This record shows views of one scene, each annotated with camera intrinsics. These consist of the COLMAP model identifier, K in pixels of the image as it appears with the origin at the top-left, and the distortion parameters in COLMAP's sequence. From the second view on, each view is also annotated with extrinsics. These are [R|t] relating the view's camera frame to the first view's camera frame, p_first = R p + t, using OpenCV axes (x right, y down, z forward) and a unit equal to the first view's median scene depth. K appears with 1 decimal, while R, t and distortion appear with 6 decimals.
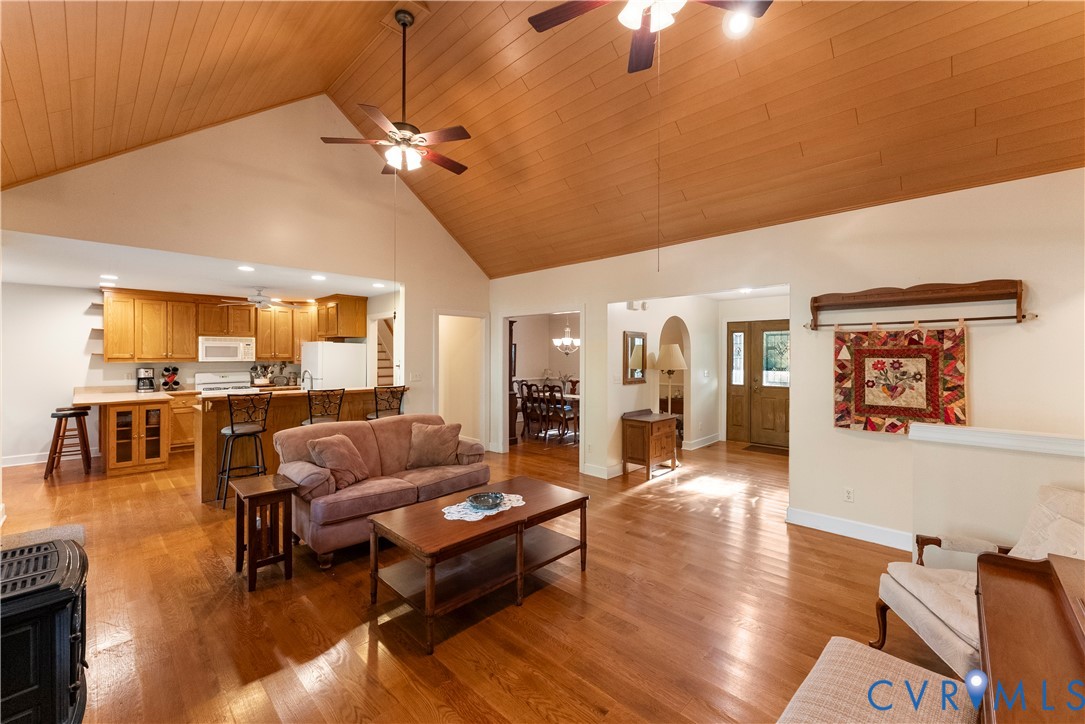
lens RADIAL K [[442.4, 0, 543.2], [0, 442.4, 362.2], [0, 0, 1]] dist [-0.000169, -0.000228]
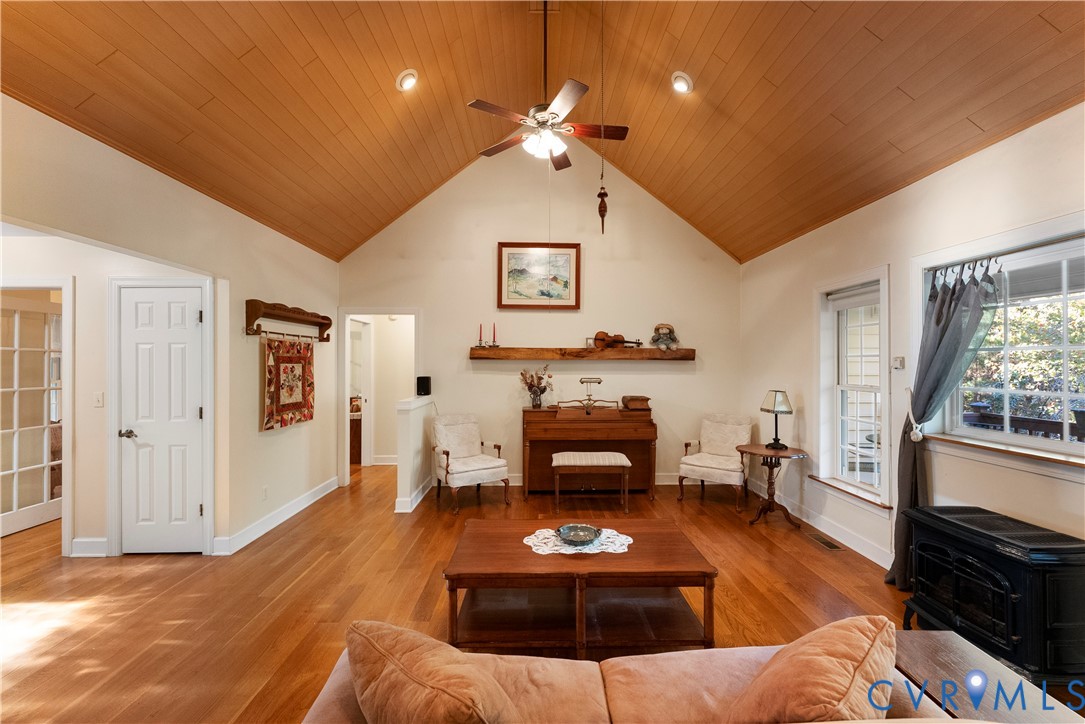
lens RADIAL K [[442.4, 0, 543.9], [0, 442.4, 362.4], [0, 0, 1]] dist [-0.000169, -0.000228]
pose [[-0.710114, -0.001318, 0.704085, -0.513838], [0.007105, 0.999934, 0.009038, -0.017307], [-0.704051, 0.011421, -0.710058, 1.245453]]
